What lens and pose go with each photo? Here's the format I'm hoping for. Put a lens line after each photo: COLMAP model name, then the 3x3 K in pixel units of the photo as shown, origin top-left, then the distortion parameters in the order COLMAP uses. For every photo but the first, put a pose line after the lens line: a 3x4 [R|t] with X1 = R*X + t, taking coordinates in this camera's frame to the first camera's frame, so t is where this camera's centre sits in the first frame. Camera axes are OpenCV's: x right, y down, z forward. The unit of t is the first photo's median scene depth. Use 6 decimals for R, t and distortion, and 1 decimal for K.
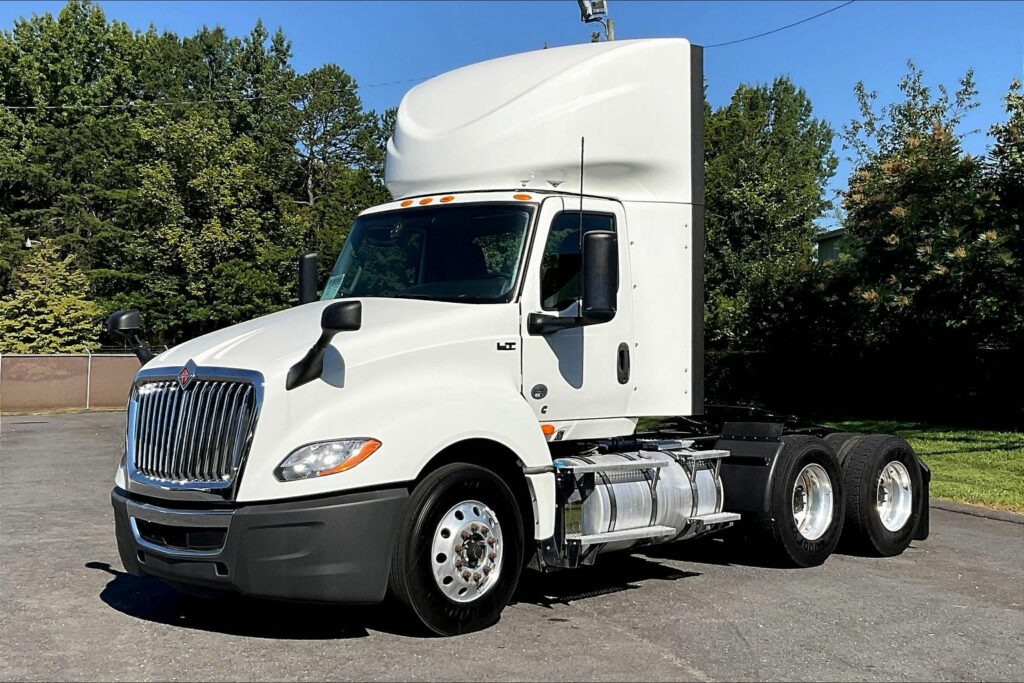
lens RADIAL K [[1419.8, 0, 564.6], [0, 1419.8, 344.0], [0, 0, 1]] dist [0.081934, -0.068661]
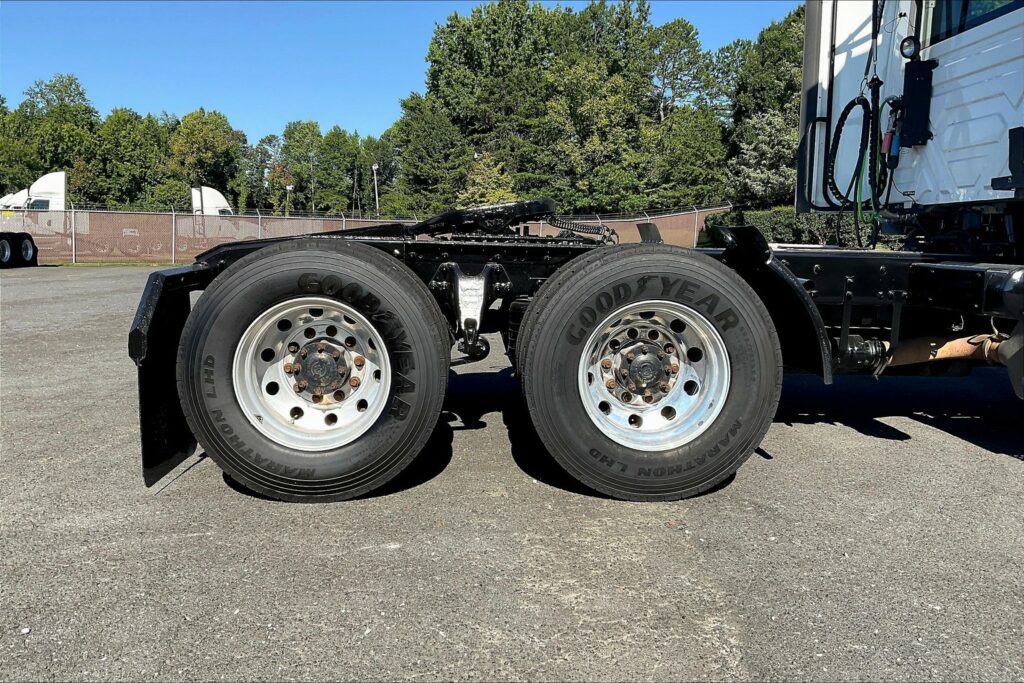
lens RADIAL K [[849.7, 0, 507.1], [0, 849.7, 342.8], [0, 0, 1]] dist [0.097283, -0.169412]
pose [[0.934700, 0.043077, -0.352818, -0.012177], [0.003309, 0.991531, 0.129826, 0.008788], [0.355423, -0.122515, 0.926642, 0.133847]]
